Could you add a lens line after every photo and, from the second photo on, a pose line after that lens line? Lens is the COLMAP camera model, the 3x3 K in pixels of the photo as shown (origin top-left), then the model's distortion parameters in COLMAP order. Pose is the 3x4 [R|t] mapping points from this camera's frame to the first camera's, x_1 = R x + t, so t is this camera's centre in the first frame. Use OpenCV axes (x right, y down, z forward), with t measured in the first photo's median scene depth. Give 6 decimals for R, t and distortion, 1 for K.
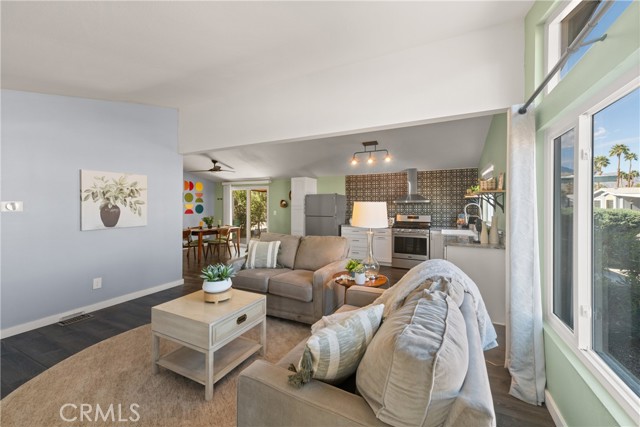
lens RADIAL K [[254.3, 0, 324.1], [0, 254.3, 209.0], [0, 0, 1]] dist [0.010514, -0.000600]
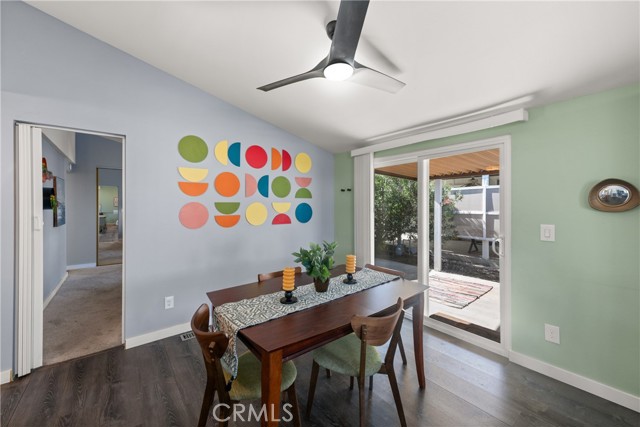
lens RADIAL K [[254.3, 0, 321.8], [0, 254.3, 210.7], [0, 0, 1]] dist [0.010514, -0.000600]
pose [[0.901077, 0.001602, -0.433655, -0.272895], [0.000975, 0.999983, 0.005721, -0.006493], [0.433657, -0.005578, 0.901061, 0.624422]]
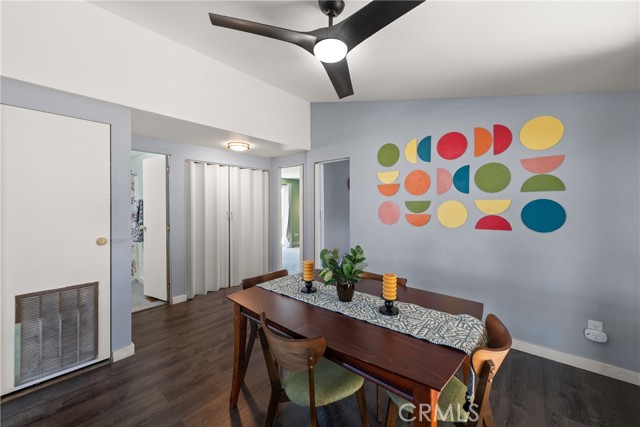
lens RADIAL K [[254.3, 0, 319.3], [0, 254.3, 203.3], [0, 0, 1]] dist [0.010514, -0.000600]
pose [[-0.249216, -0.015760, -0.968320, -0.172232], [-0.011312, 0.999847, -0.013361, -0.006954], [0.968382, 0.007623, -0.249356, 0.855847]]
